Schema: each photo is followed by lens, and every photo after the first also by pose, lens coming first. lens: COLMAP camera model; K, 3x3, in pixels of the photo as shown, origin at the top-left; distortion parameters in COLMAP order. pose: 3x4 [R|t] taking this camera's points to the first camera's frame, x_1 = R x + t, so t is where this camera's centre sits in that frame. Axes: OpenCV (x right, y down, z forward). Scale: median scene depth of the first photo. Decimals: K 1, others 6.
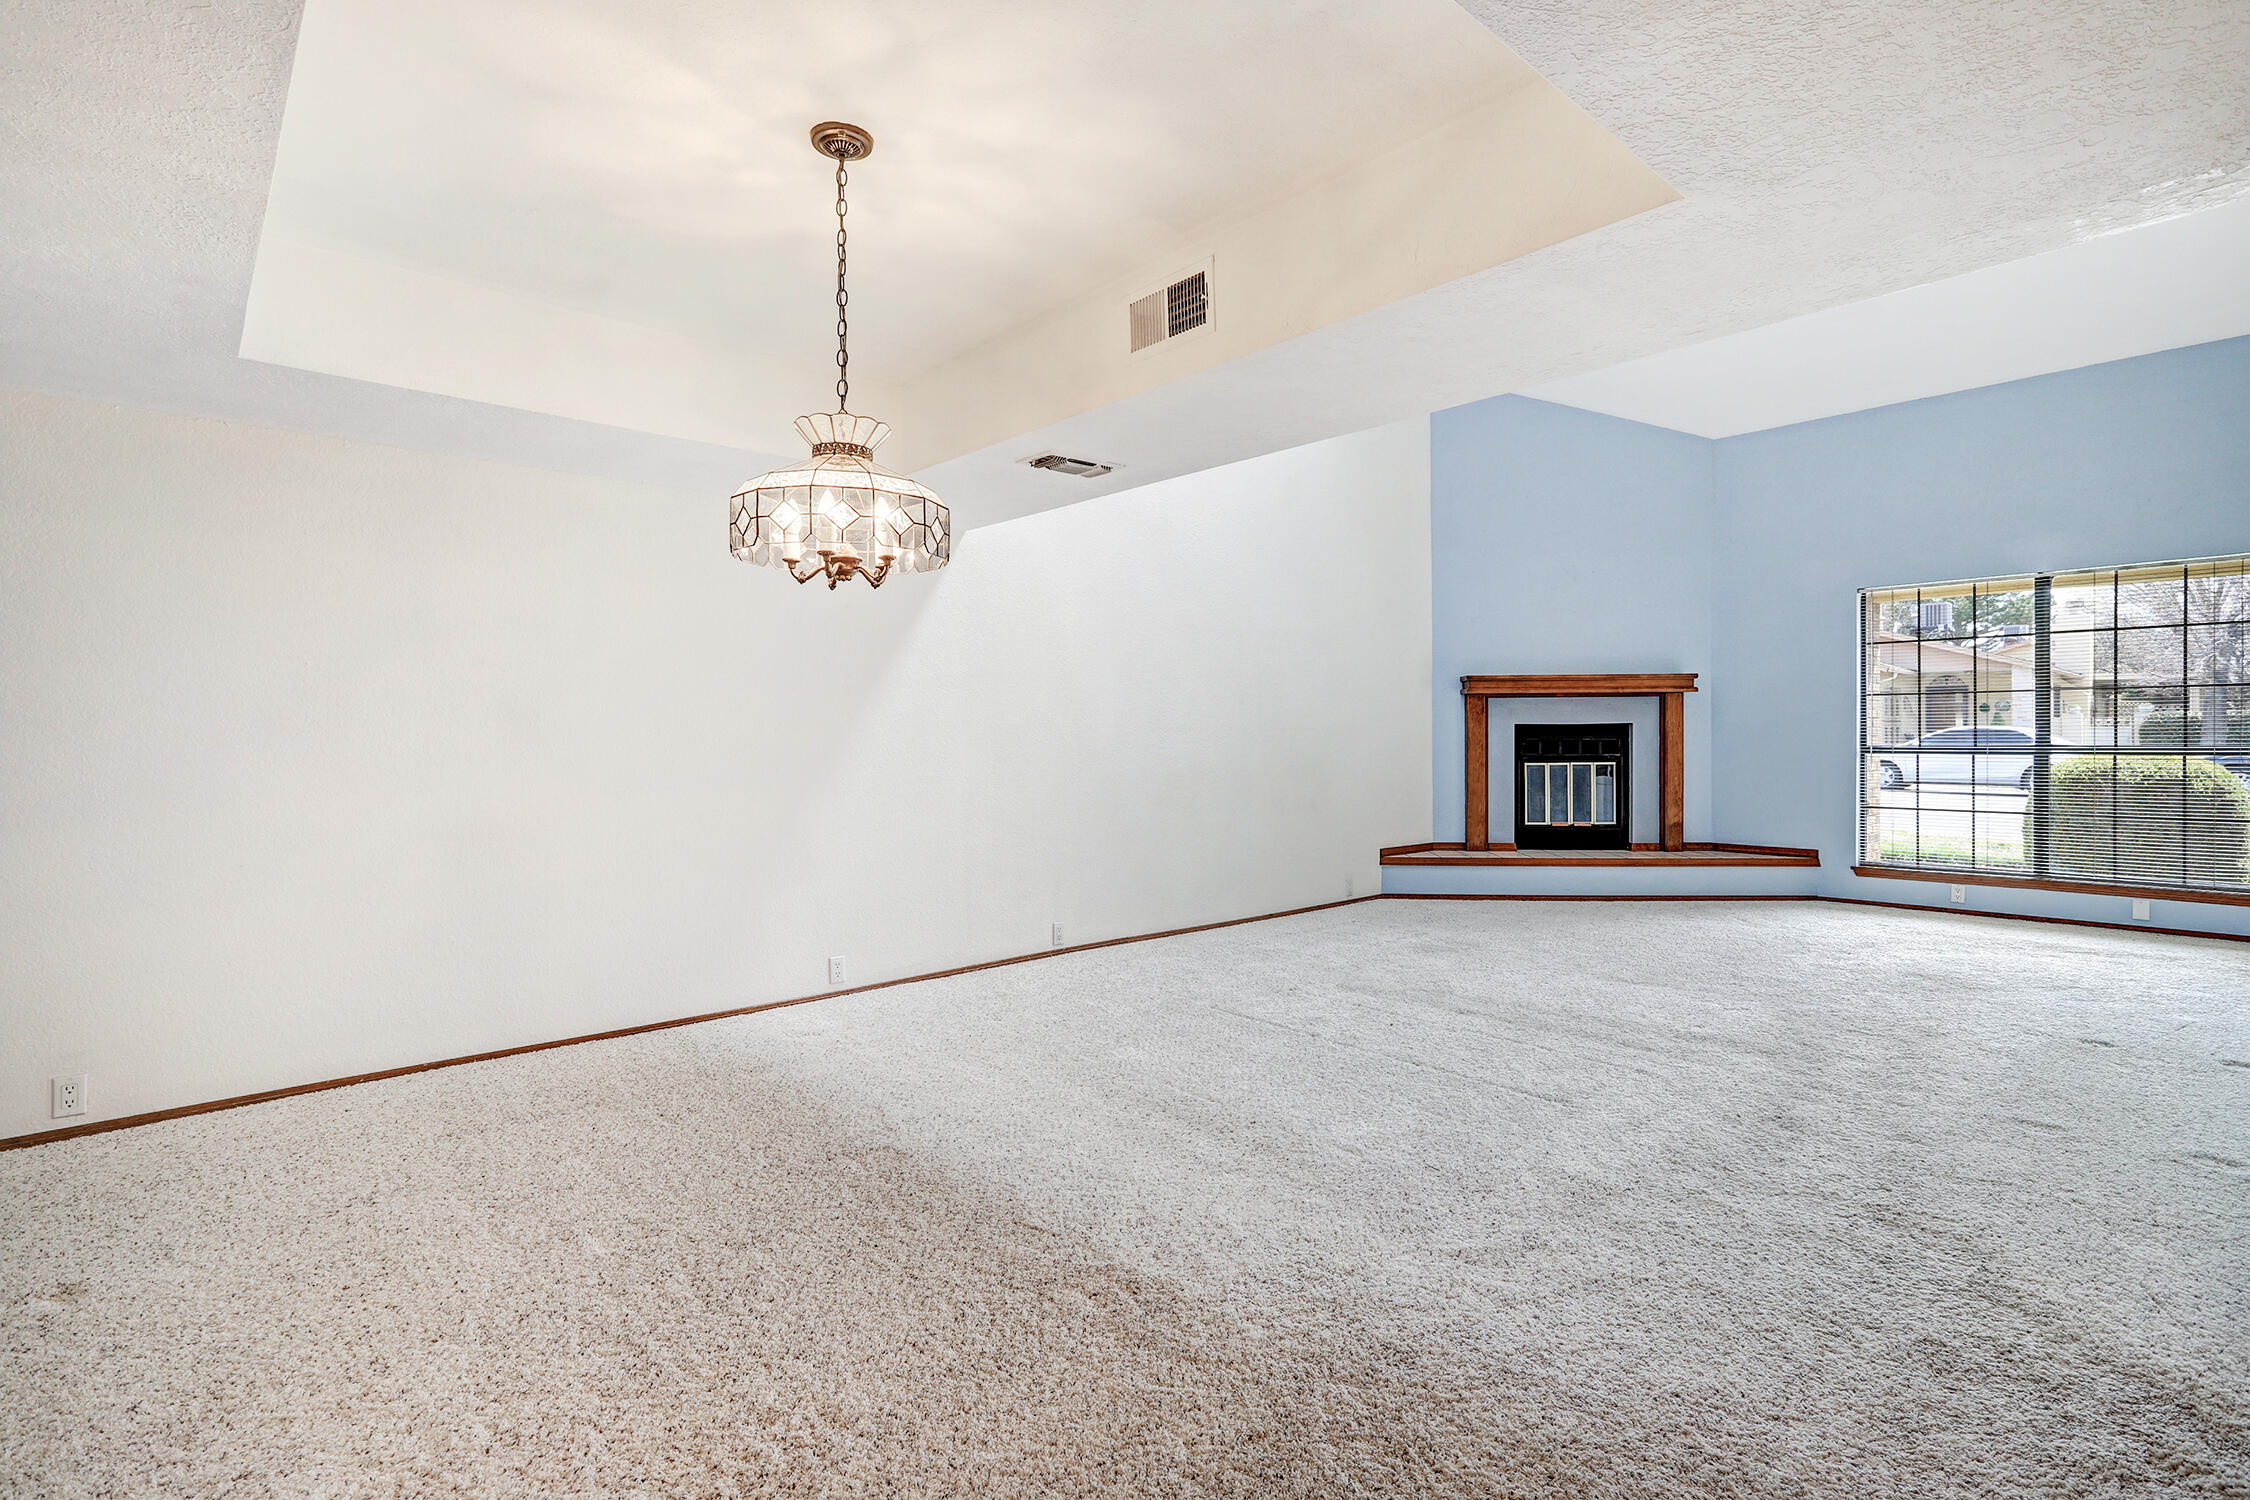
lens RADIAL K [[1070.8, 0, 1130.4], [0, 1070.8, 740.4], [0, 0, 1]] dist [-0.003634, 0.007079]
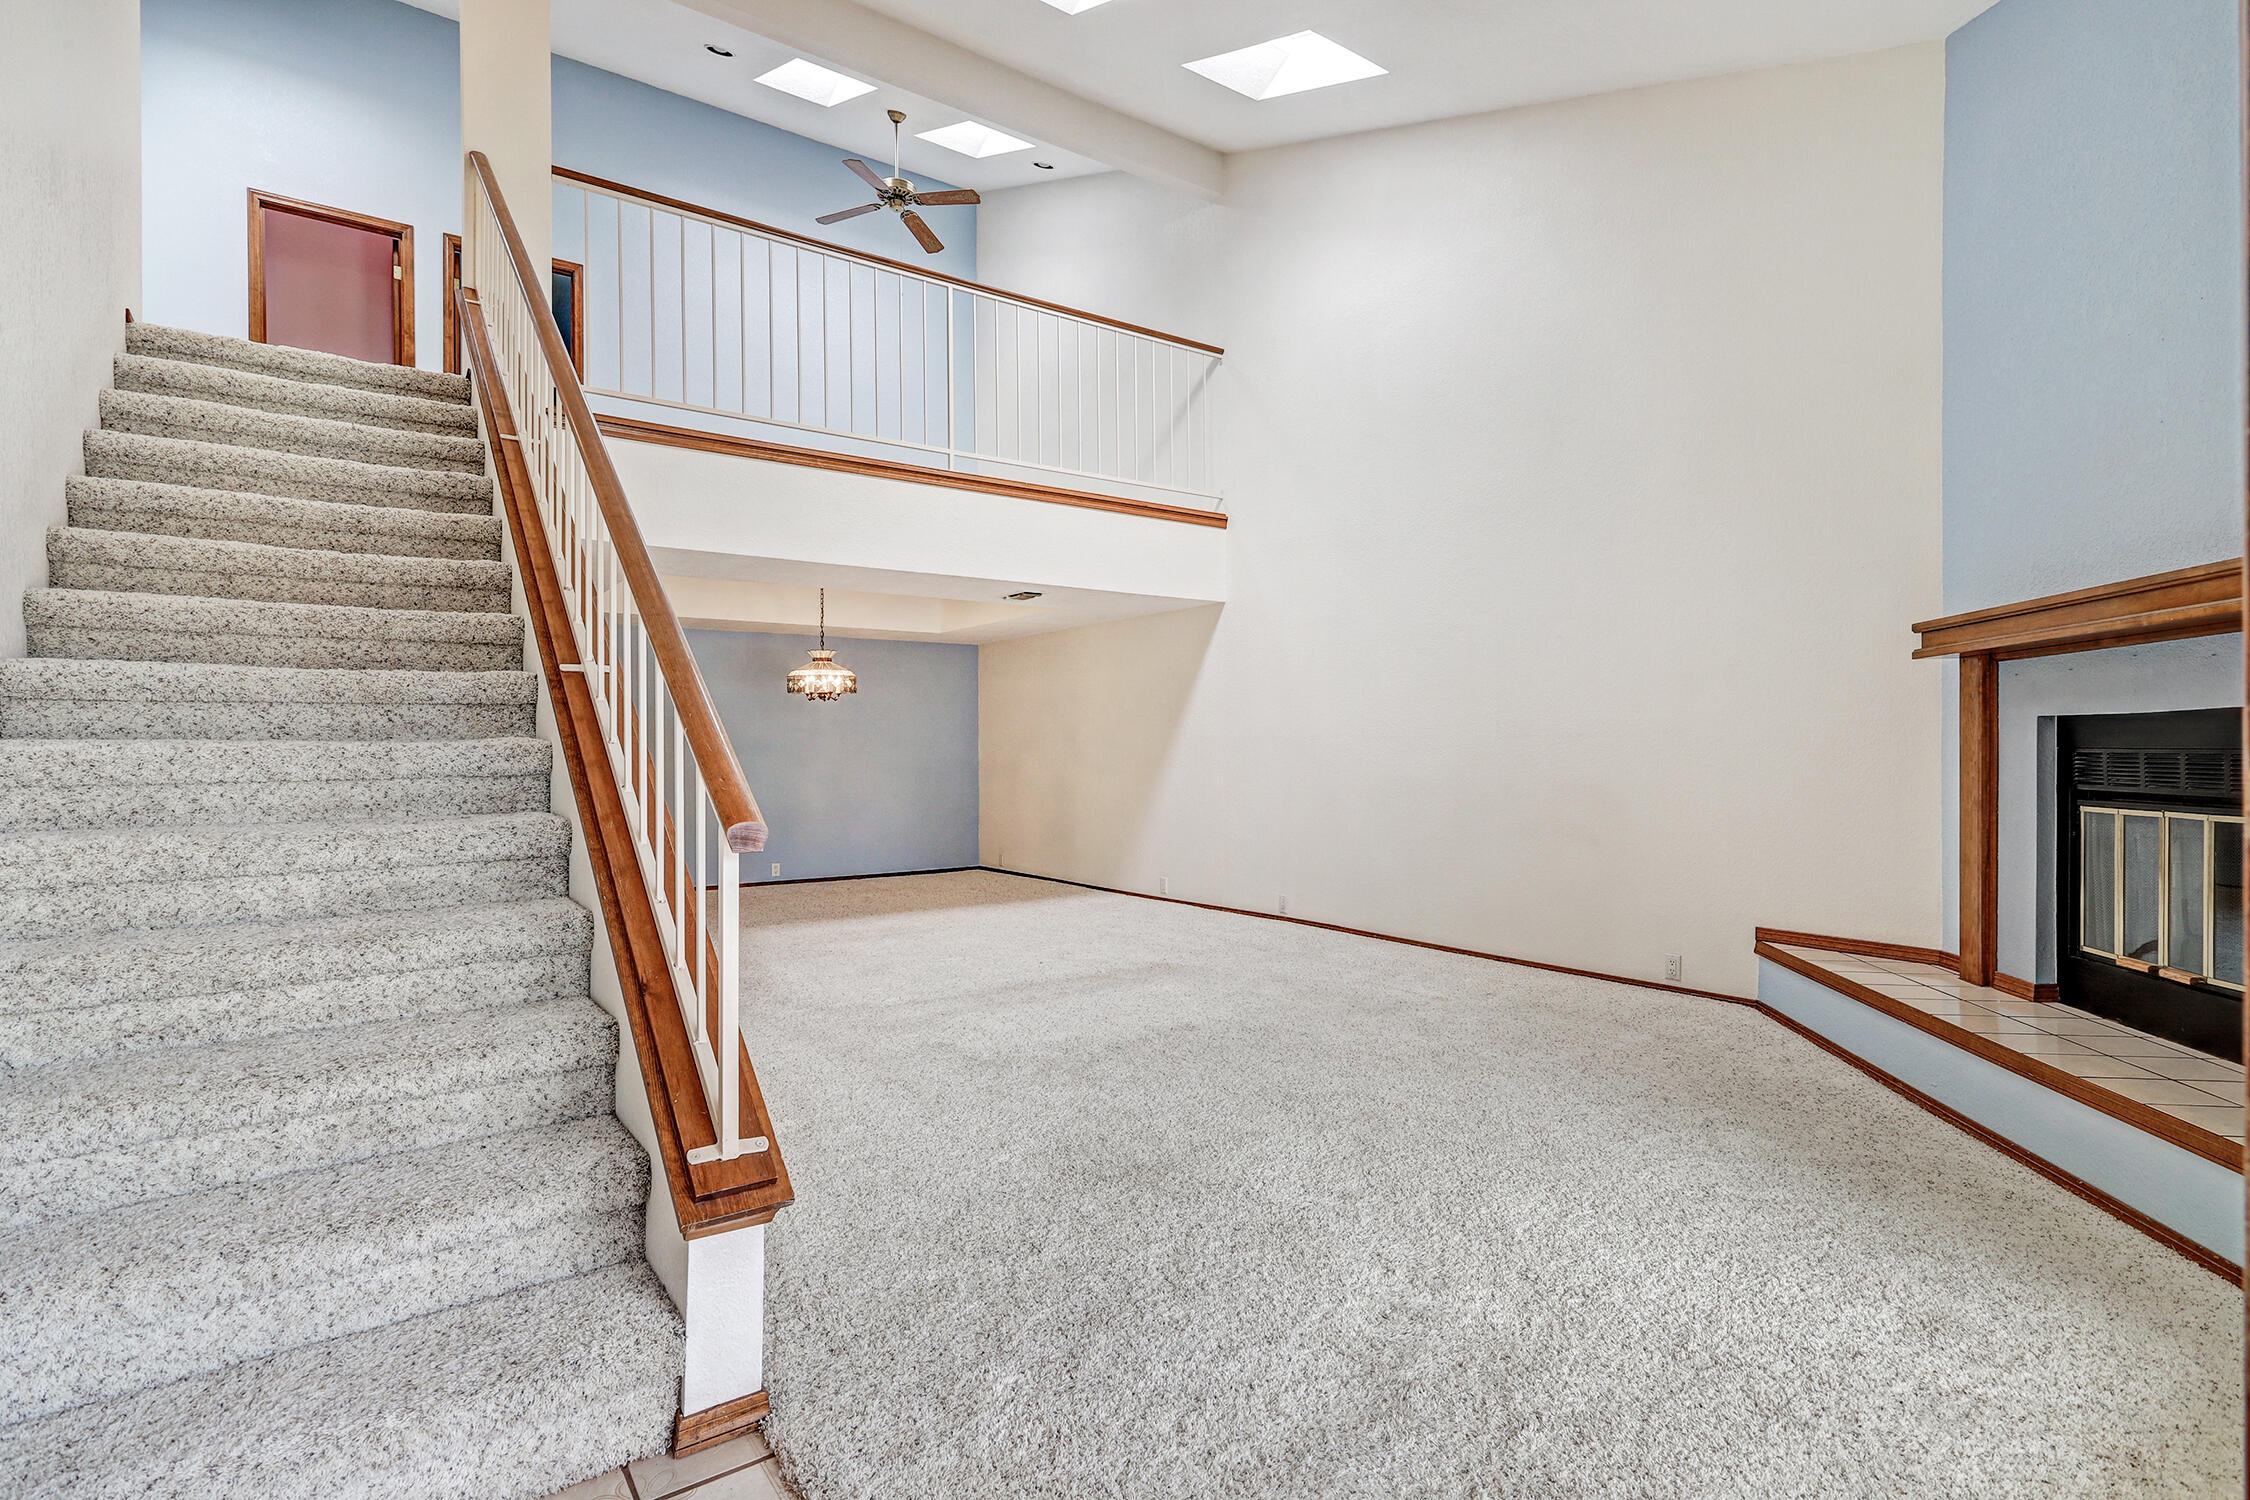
lens RADIAL K [[1072.1, 0, 1125.0], [0, 1072.1, 750.0], [0, 0, 1]] dist [0.001244, 0.001343]
pose [[-0.108862, 0.006537, -0.994035, 0.848523], [0.010085, 0.999934, 0.005471, -0.007010], [0.994006, -0.009429, -0.108921, 0.679125]]
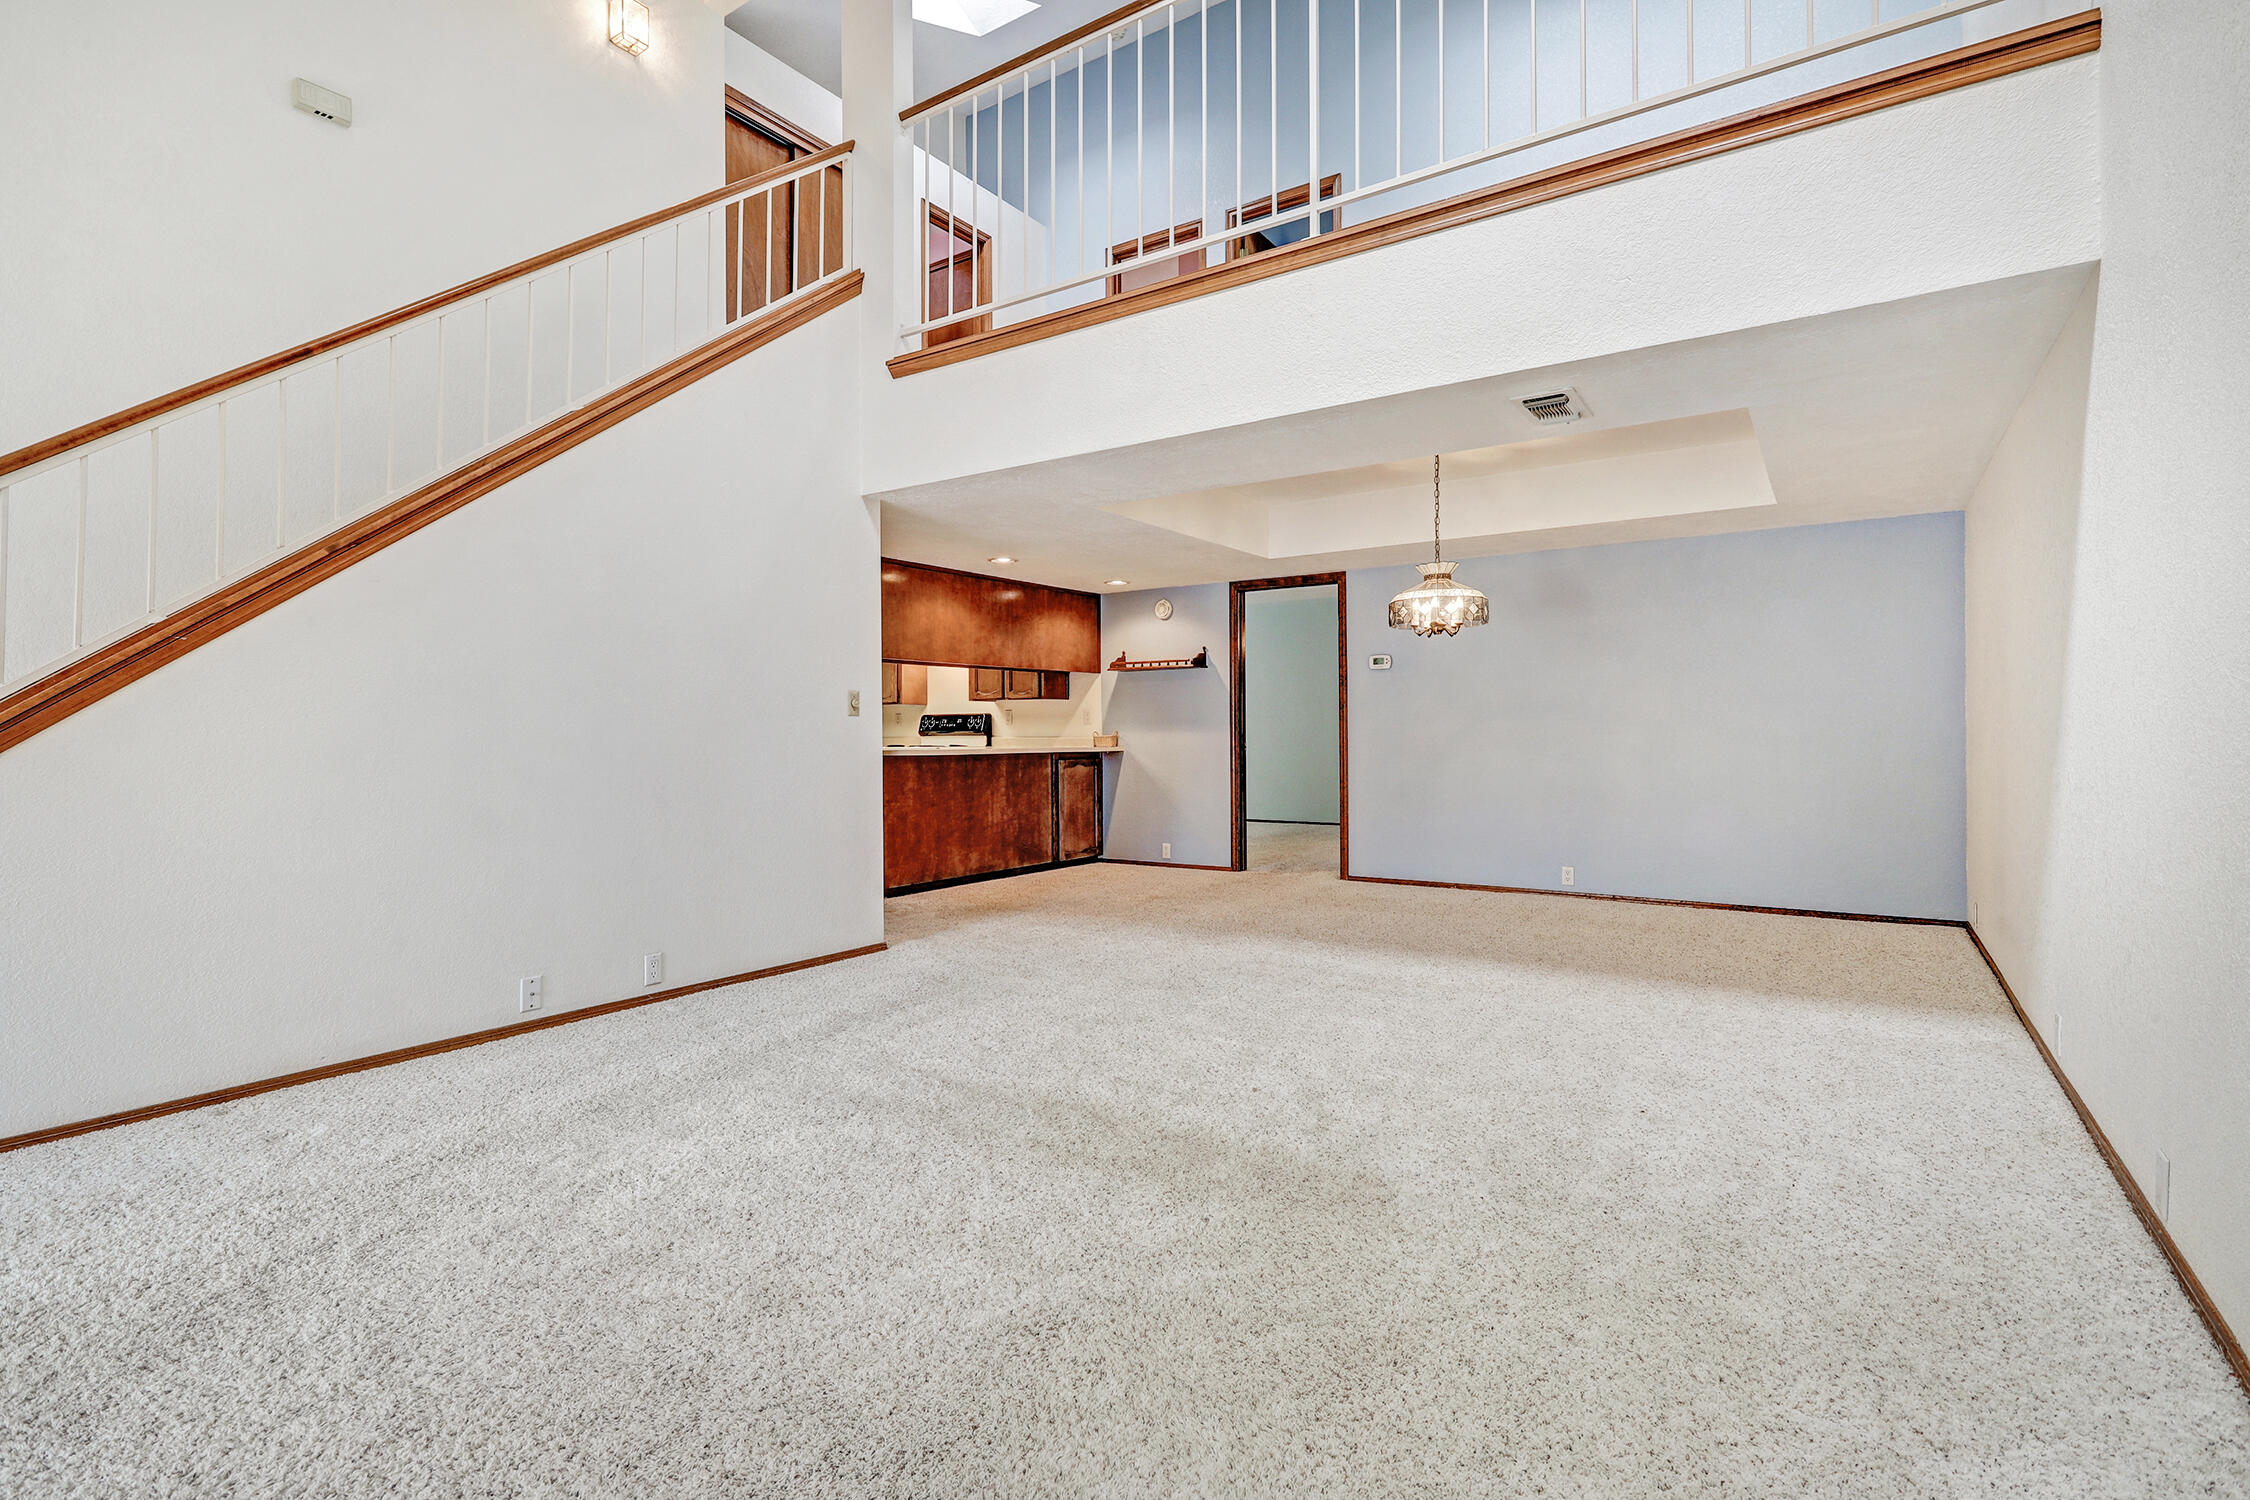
lens RADIAL K [[1070.8, 0, 1130.4], [0, 1070.8, 740.4], [0, 0, 1]] dist [-0.003634, 0.007079]
pose [[-0.970996, 0.012139, -0.238787, 0.261908], [0.010539, 0.999913, 0.007978, 0.012509], [0.238863, 0.005230, -0.971039, 0.927779]]
